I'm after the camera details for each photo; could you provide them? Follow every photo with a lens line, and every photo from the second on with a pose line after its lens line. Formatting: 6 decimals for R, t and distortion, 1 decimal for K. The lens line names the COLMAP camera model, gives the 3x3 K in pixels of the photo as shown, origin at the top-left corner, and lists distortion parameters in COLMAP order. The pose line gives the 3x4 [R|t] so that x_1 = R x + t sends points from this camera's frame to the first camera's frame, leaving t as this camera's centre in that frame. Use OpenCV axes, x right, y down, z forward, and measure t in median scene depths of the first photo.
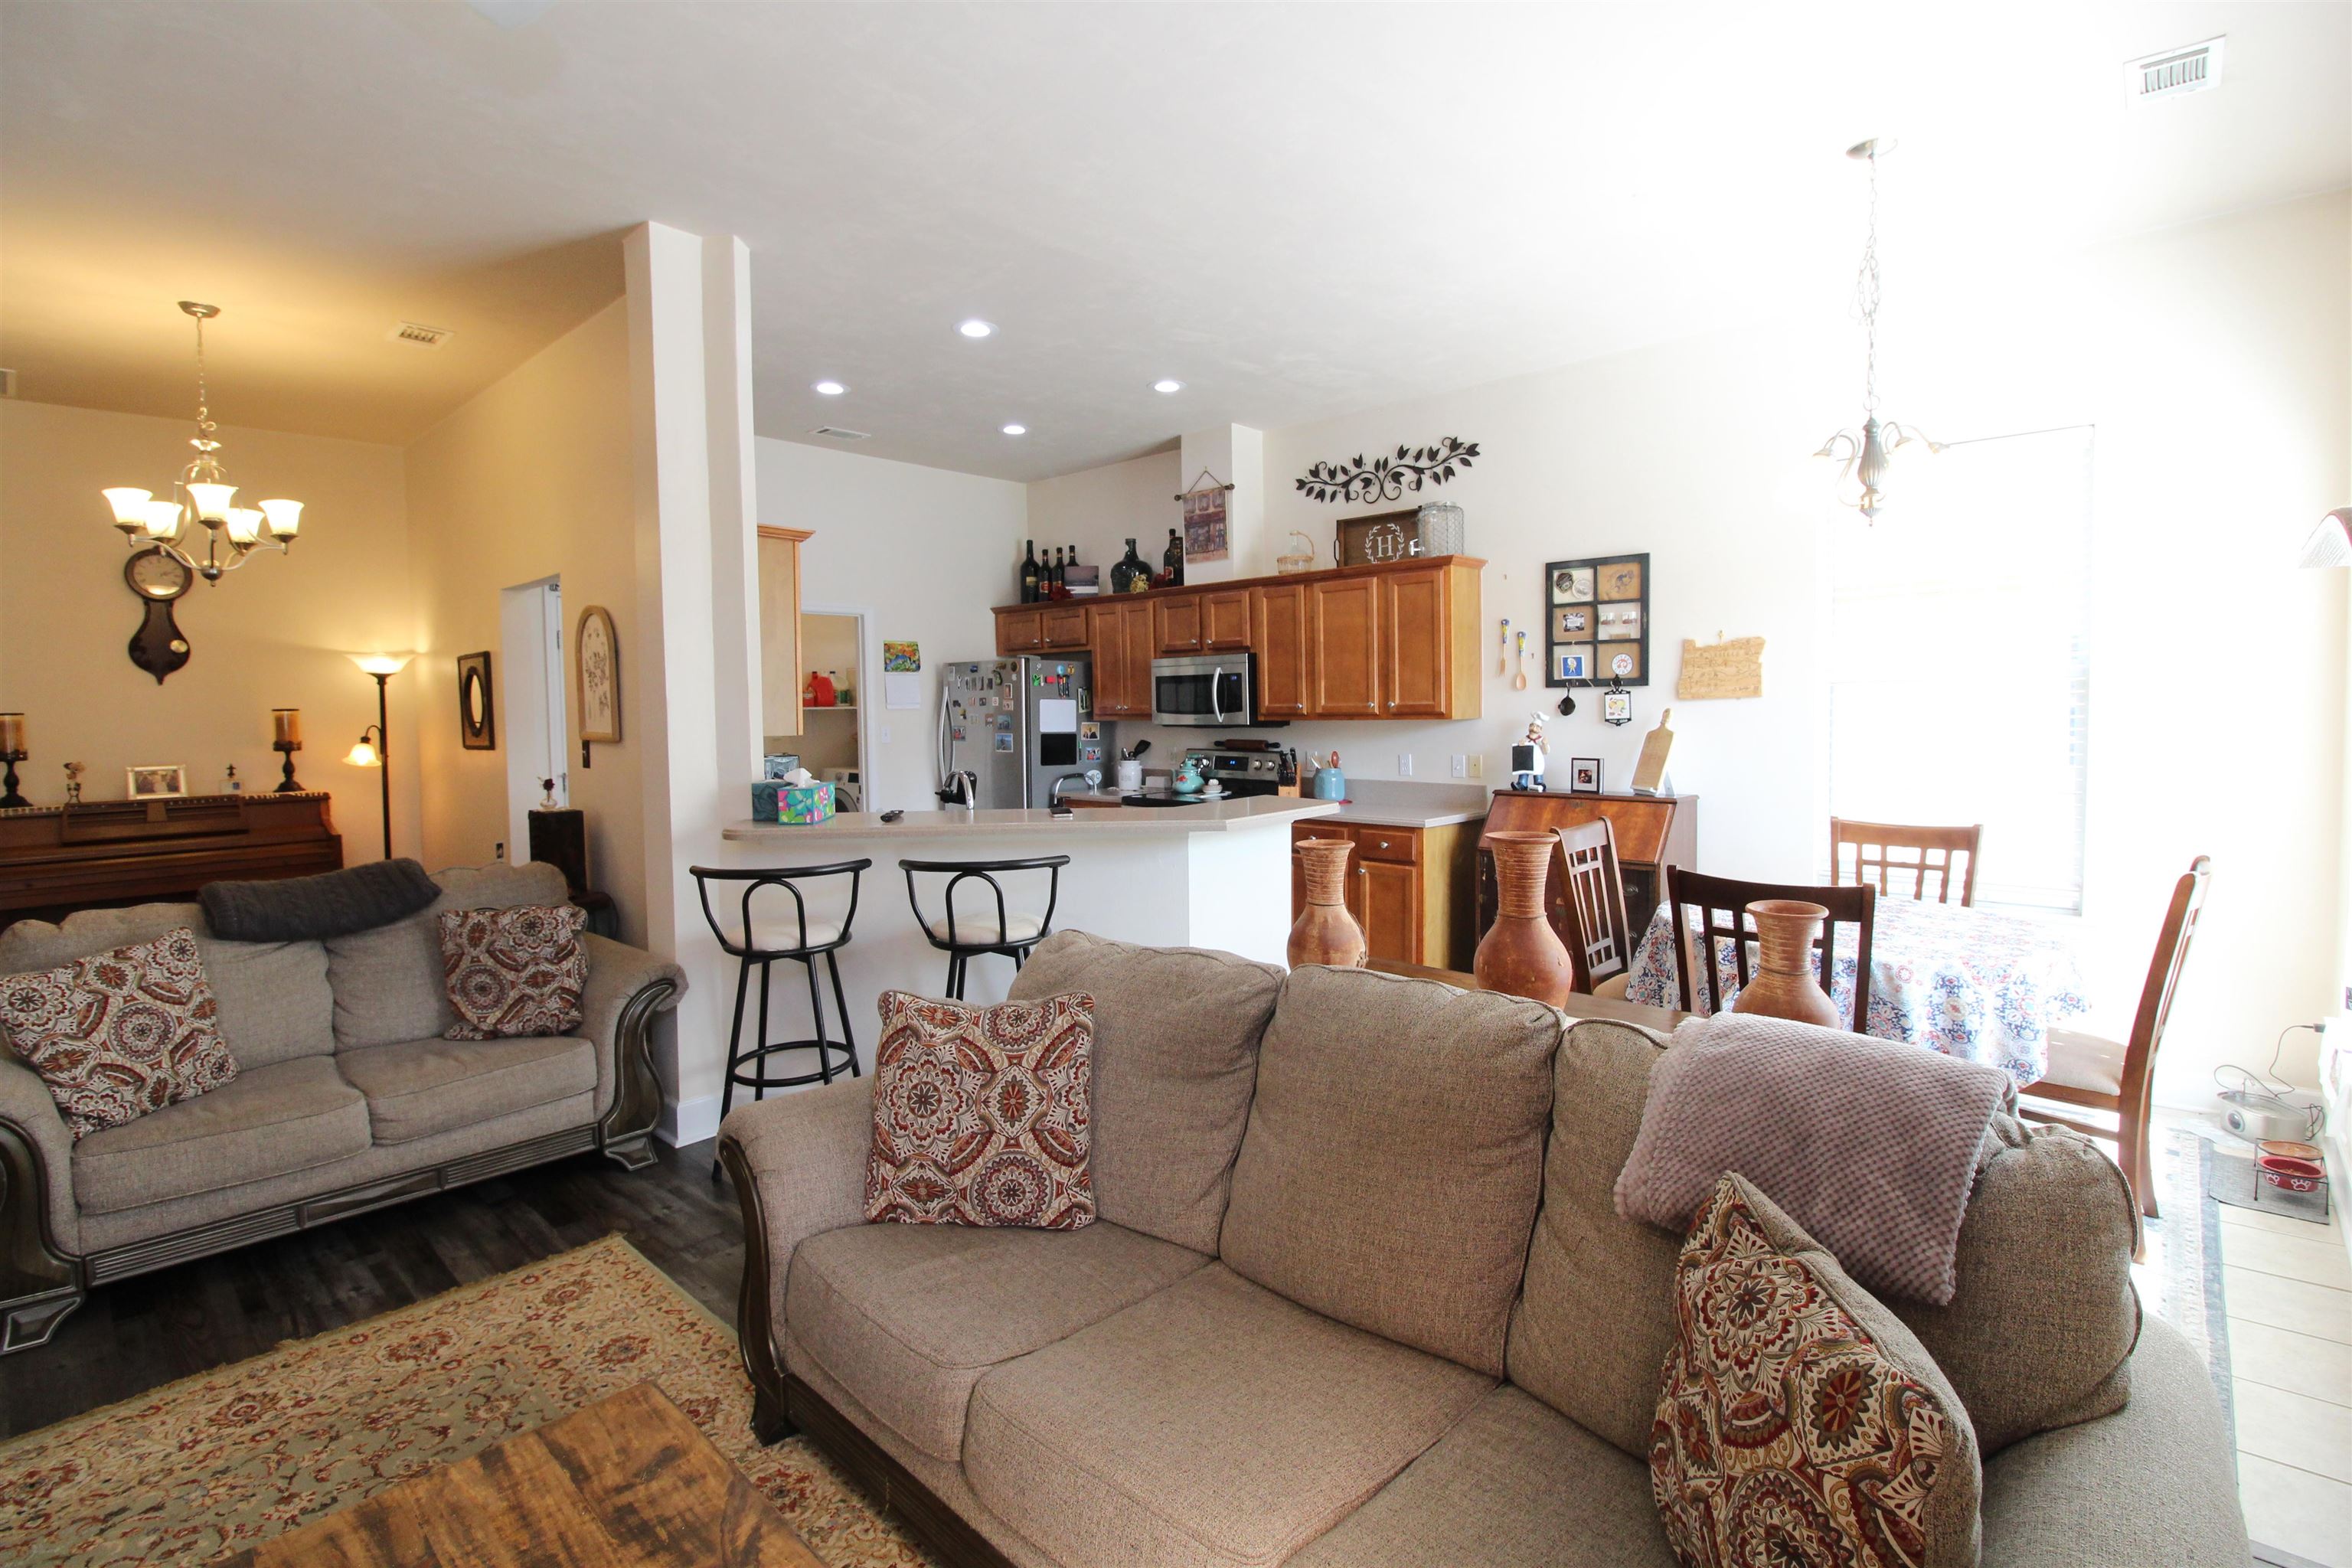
lens RADIAL K [[1089.0, 0, 1192.1], [0, 1089.0, 752.6], [0, 0, 1]] dist [0.000126, -0.012547]
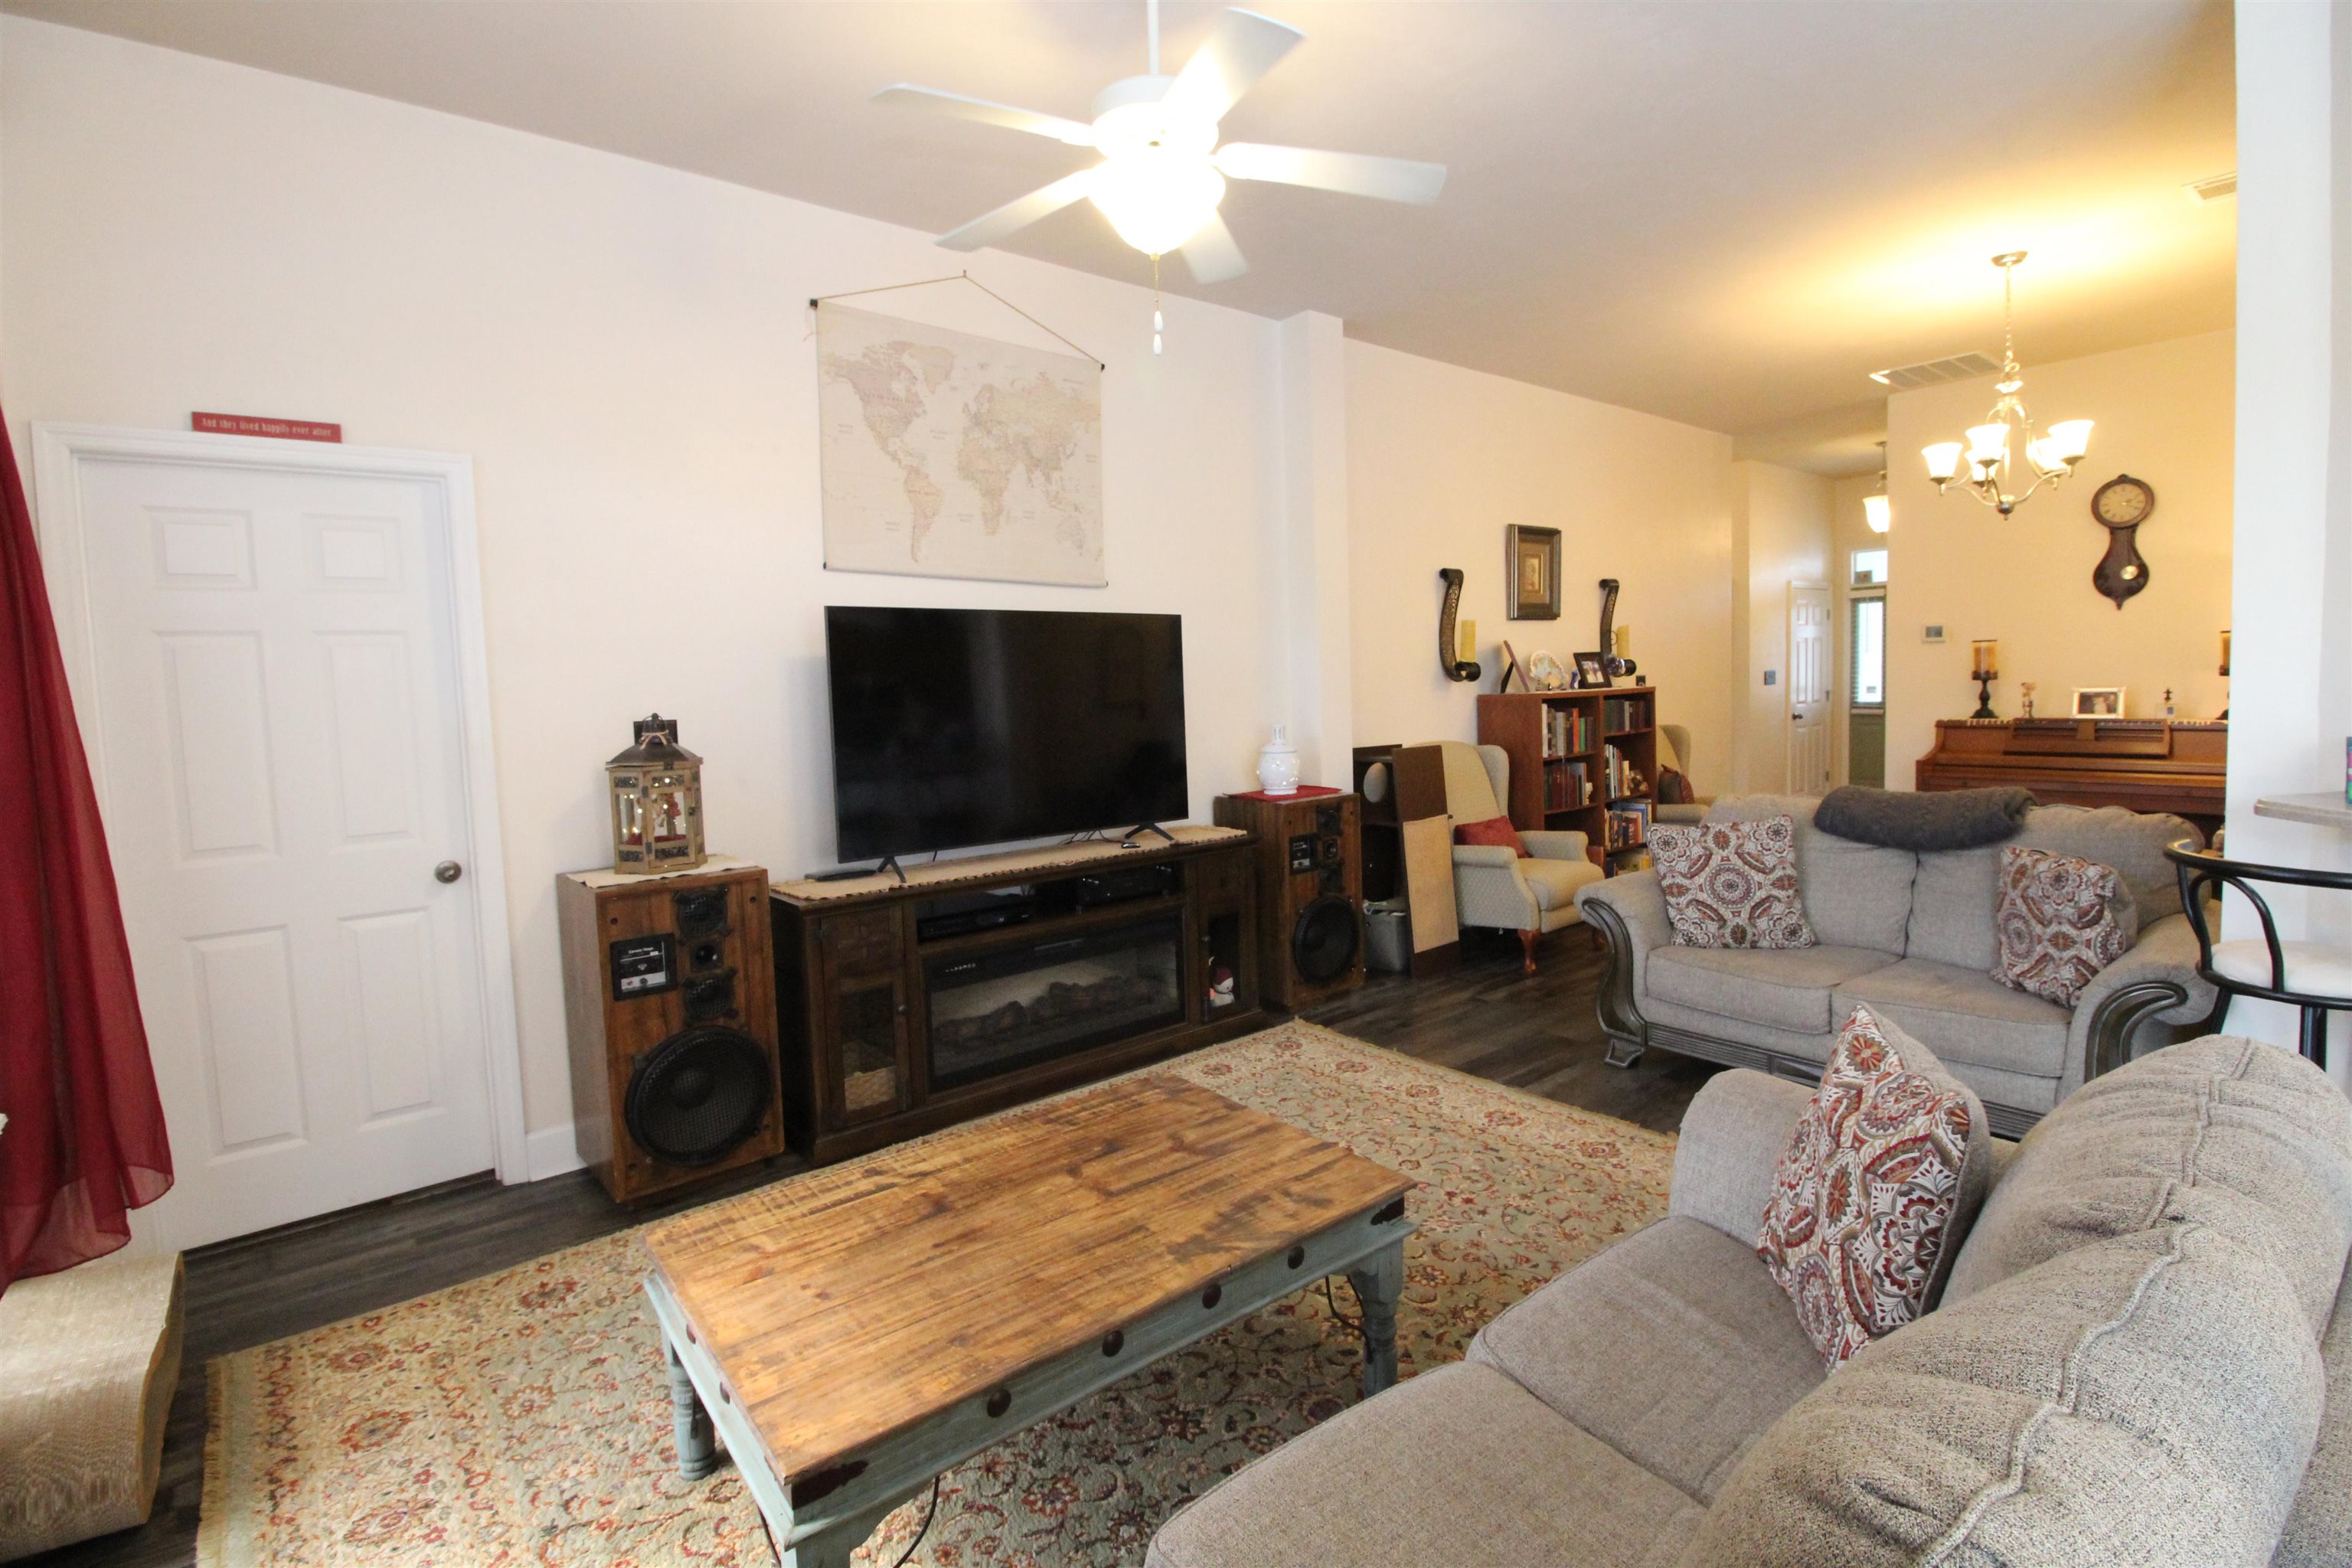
lens RADIAL K [[1089.0, 0, 1190.7], [0, 1089.0, 755.7], [0, 0, 1]] dist [0.000126, -0.012547]
pose [[-0.142021, 0.087650, -0.985975, 0.247747], [-0.010906, 0.995873, 0.090101, -0.007902], [0.989804, 0.023549, -0.140479, 0.304167]]
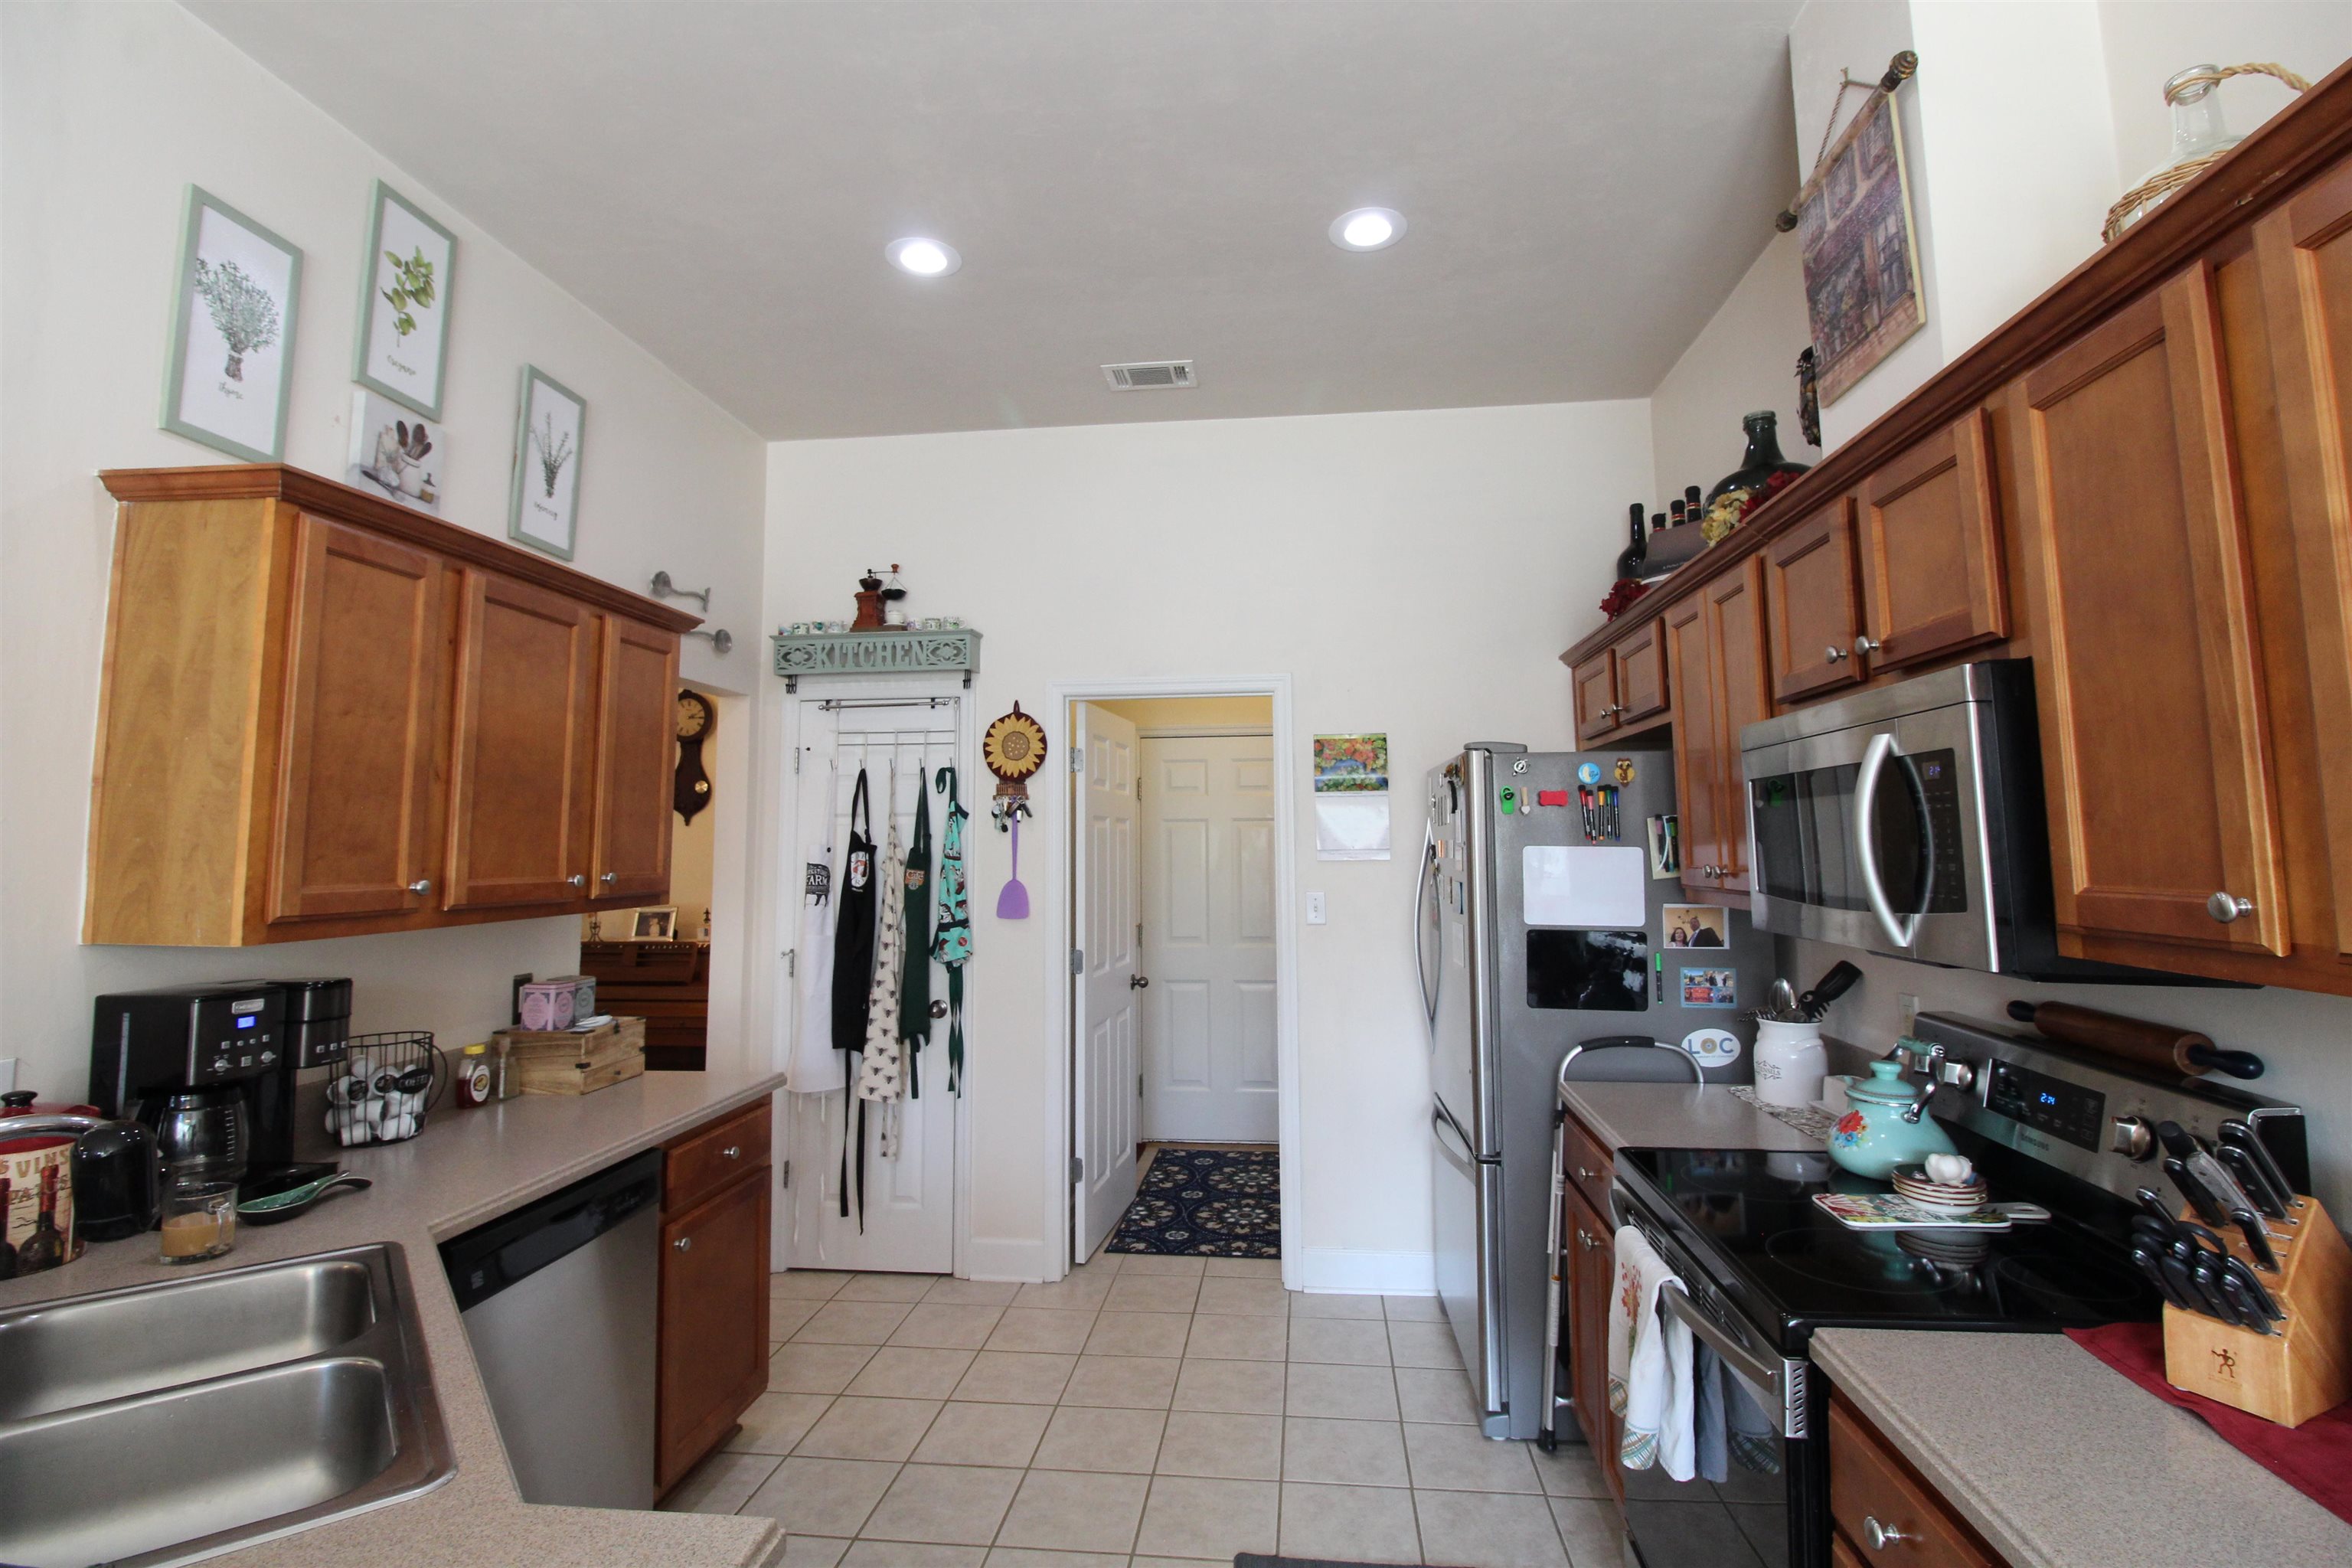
lens RADIAL K [[1089.0, 0, 1198.9], [0, 1089.0, 745.6], [0, 0, 1]] dist [0.000126, -0.012547]
pose [[0.600291, -0.064890, -0.797145, 0.166197], [-0.034908, 0.993628, -0.107172, -0.052368], [0.799020, 0.092161, 0.594200, 0.896807]]
